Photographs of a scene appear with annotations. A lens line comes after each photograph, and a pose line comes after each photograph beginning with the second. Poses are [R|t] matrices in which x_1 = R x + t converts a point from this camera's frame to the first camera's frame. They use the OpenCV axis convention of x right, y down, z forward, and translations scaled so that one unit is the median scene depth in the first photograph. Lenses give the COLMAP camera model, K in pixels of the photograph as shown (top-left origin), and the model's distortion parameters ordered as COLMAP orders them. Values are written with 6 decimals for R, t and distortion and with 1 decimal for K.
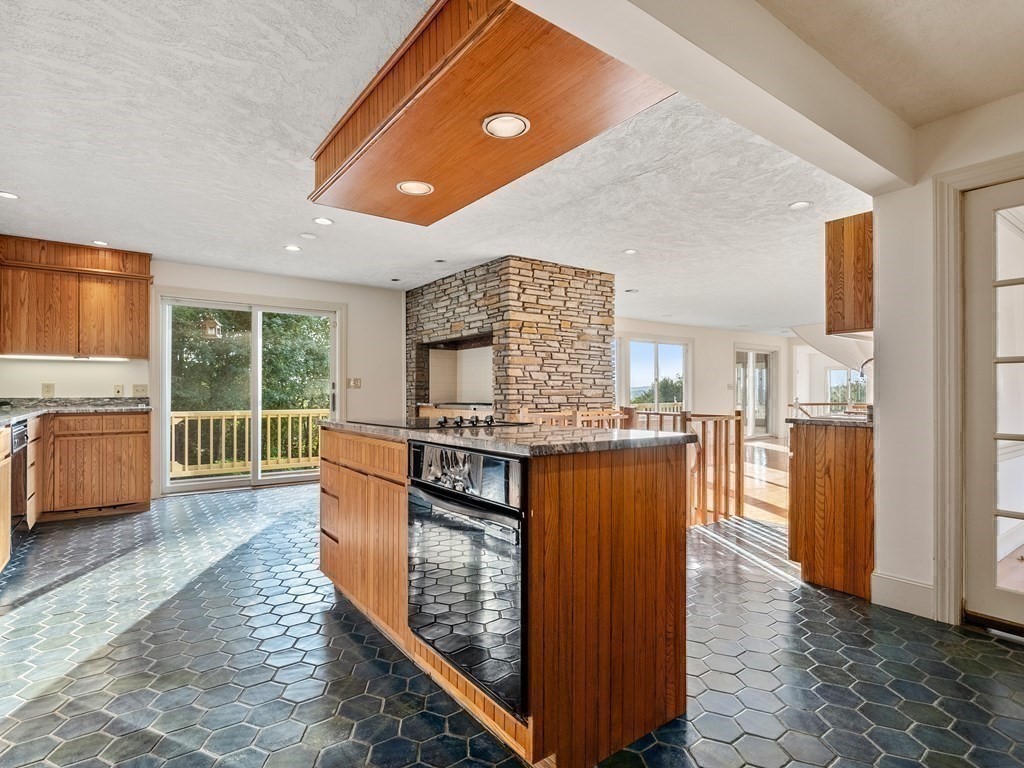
lens RADIAL K [[528.3, 0, 512.5], [0, 528.3, 389.0], [0, 0, 1]] dist [0.002180, 0.000297]
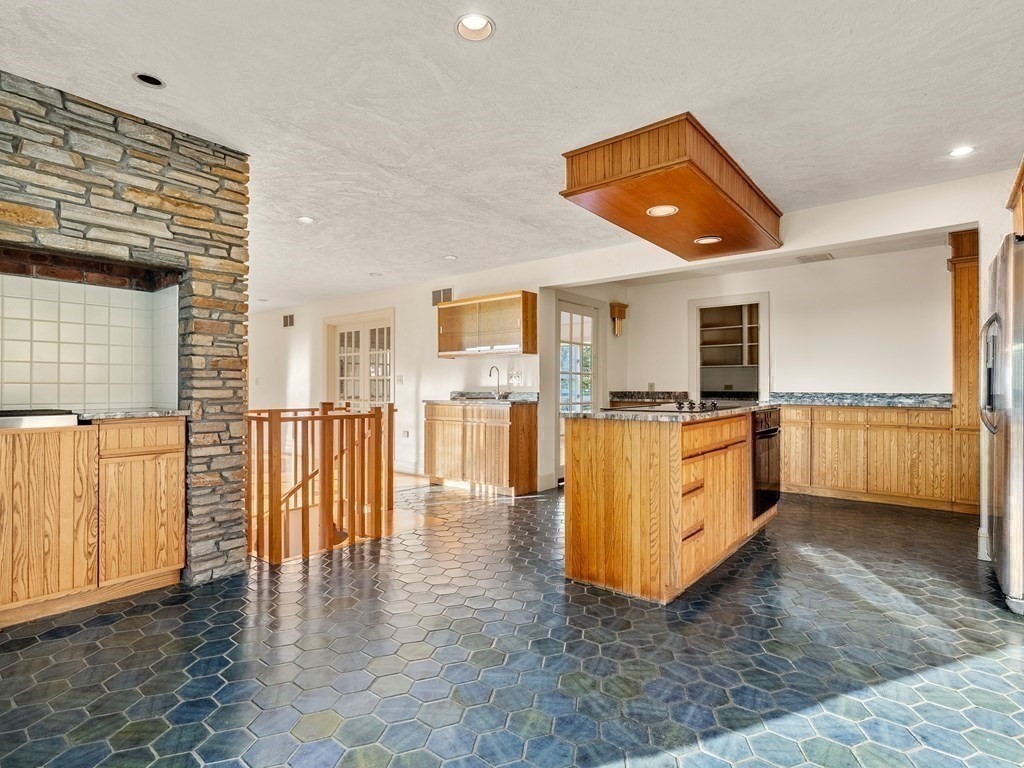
lens RADIAL K [[528.3, 0, 514.2], [0, 528.3, 388.2], [0, 0, 1]] dist [0.002180, 0.000297]
pose [[-0.243418, -0.000605, 0.969921, -0.652937], [-0.005981, 0.999982, -0.000877, 0.008920], [-0.969903, -0.006015, -0.243417, 0.842890]]
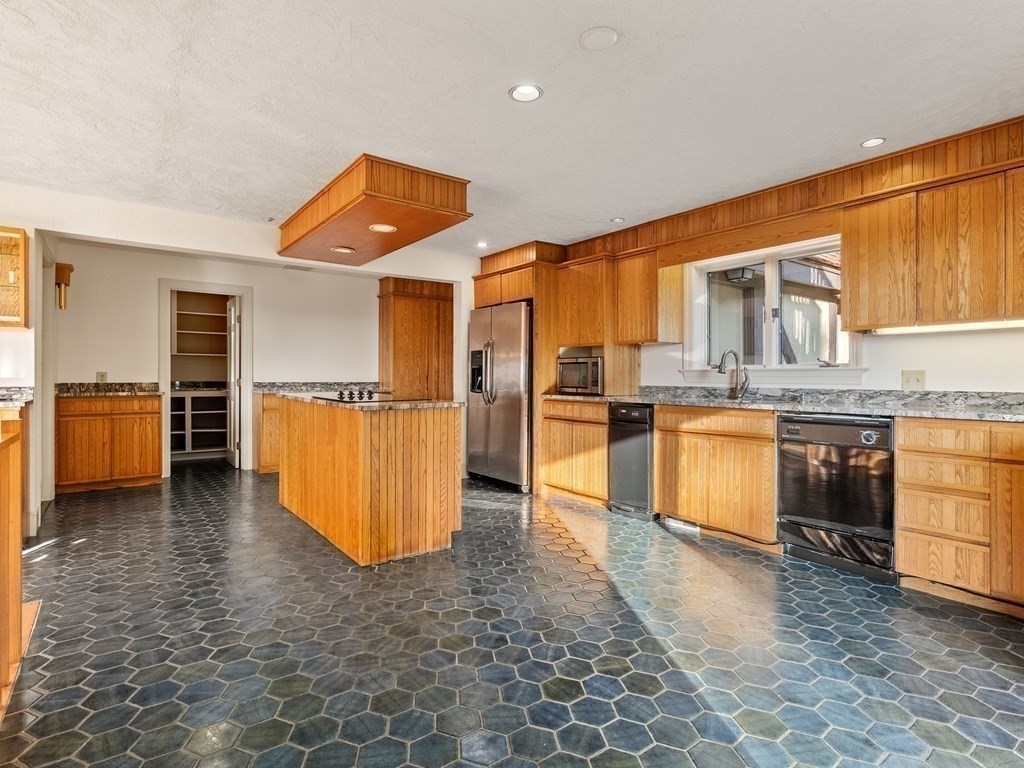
lens RADIAL K [[528.3, 0, 511.1], [0, 528.3, 377.9], [0, 0, 1]] dist [0.002180, 0.000297]
pose [[-0.999995, -0.003199, 0.000035, -0.291139], [-0.003199, 0.999993, -0.001726, 0.003783], [-0.000029, -0.001726, -0.999999, 1.223078]]
